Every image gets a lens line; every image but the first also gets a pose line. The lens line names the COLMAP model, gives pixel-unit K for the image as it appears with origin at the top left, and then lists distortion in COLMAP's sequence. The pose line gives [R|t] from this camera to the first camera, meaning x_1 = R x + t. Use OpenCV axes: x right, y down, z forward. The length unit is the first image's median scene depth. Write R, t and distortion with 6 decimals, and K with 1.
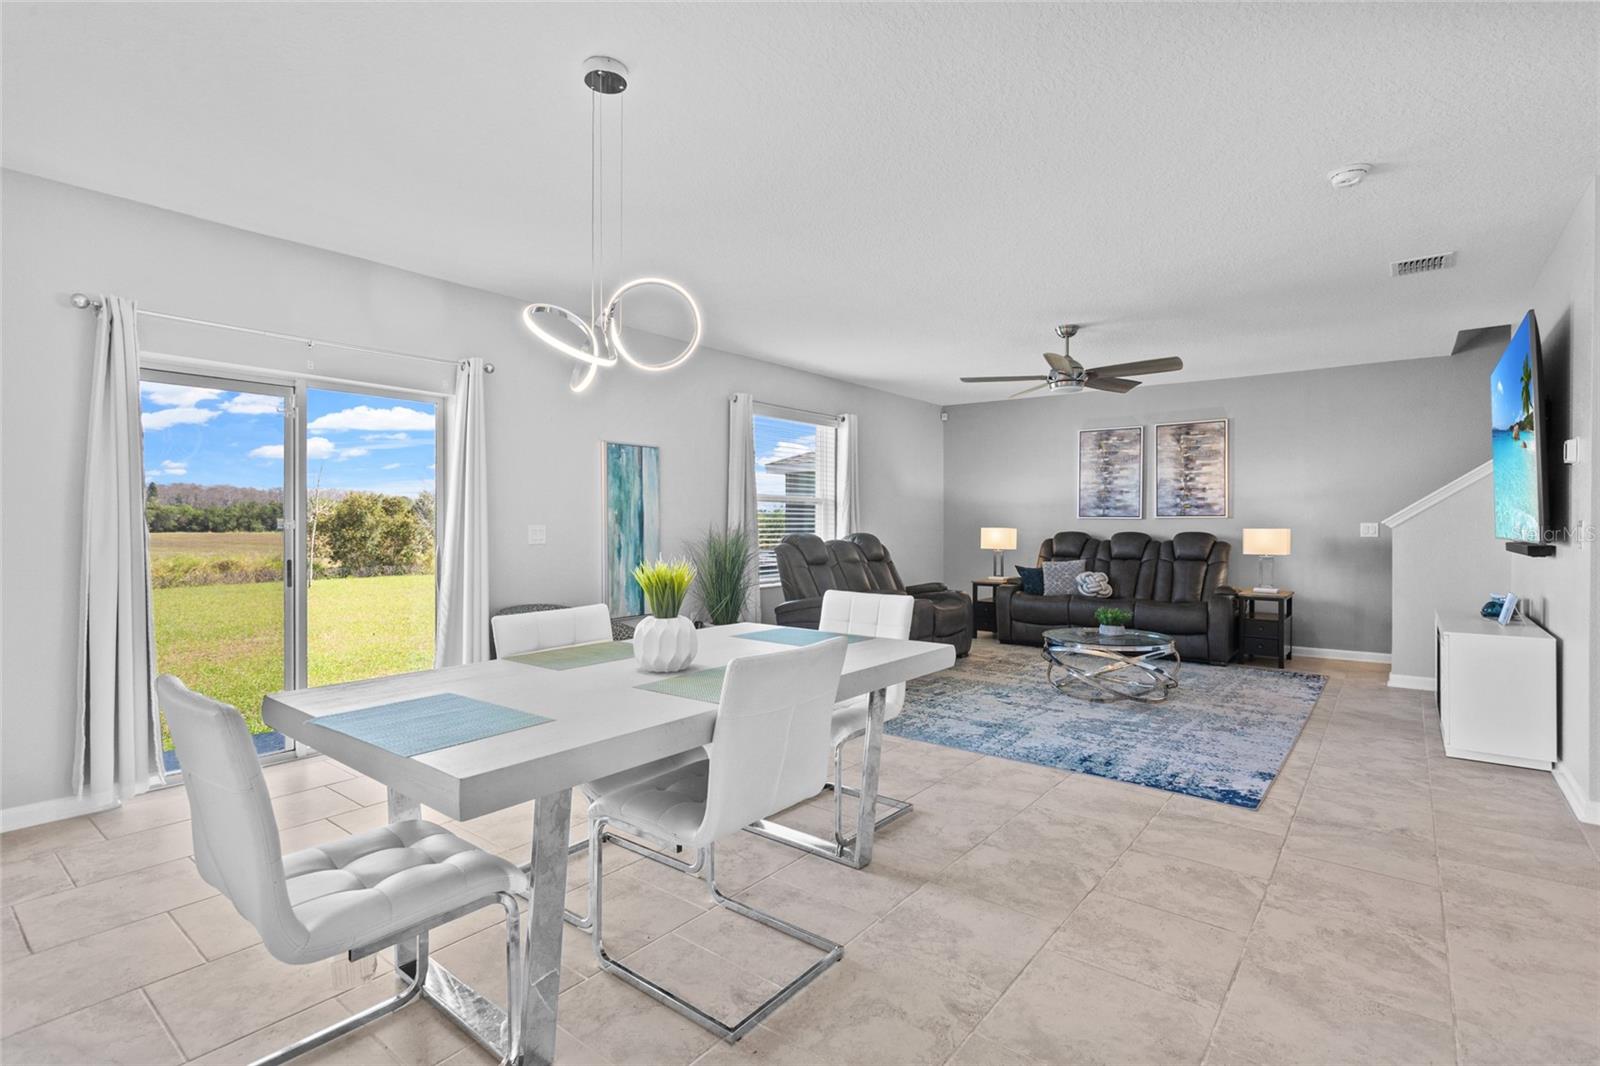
lens RADIAL K [[750.4, 0, 802.9], [0, 750.4, 527.4], [0, 0, 1]] dist [-0.000434, 0.004596]
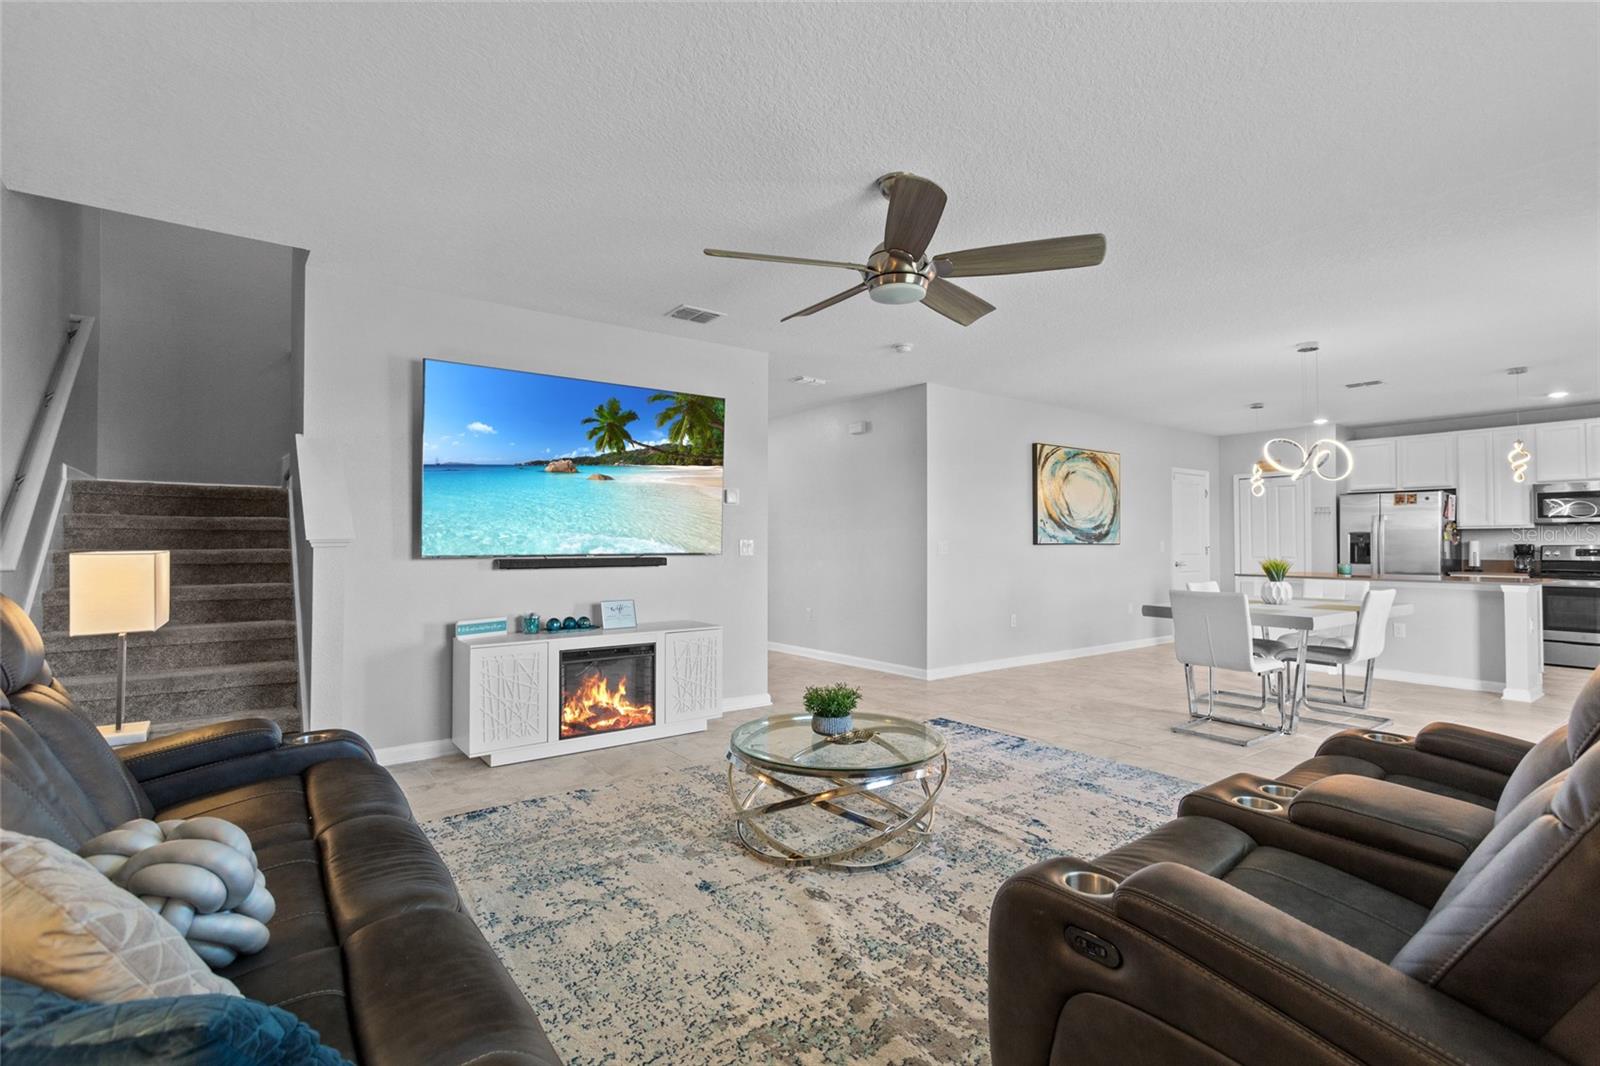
lens RADIAL K [[752.9, 0, 798.6], [0, 752.9, 514.9], [0, 0, 1]] dist [0.004469, 0.001128]
pose [[-0.967785, 0.008183, 0.251645, 0.209210], [0.000162, 0.999492, -0.031878, -0.004380], [-0.251778, -0.030810, -0.967294, 1.143864]]
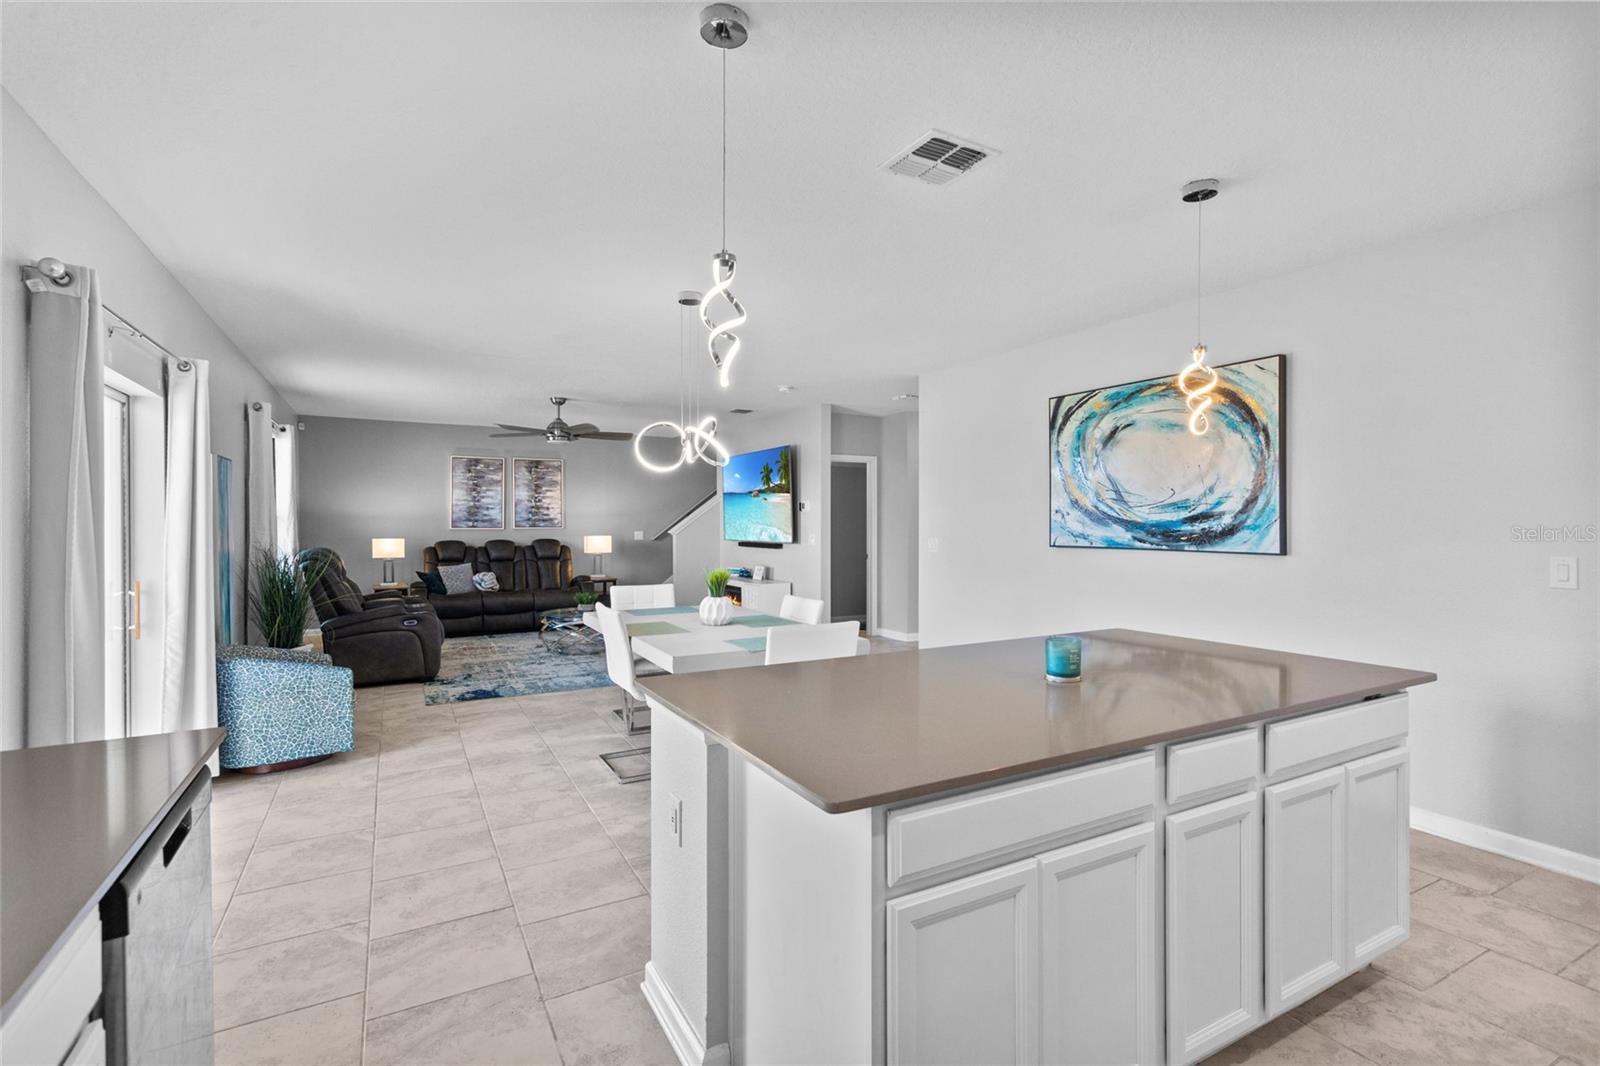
lens RADIAL K [[752.9, 0, 798.6], [0, 752.9, 514.9], [0, 0, 1]] dist [0.004469, 0.001128]
pose [[0.391373, 0.006925, 0.920206, -0.580826], [0.006840, 0.999922, -0.010434, -0.020338], [-0.920207, 0.010378, 0.391295, 0.018244]]
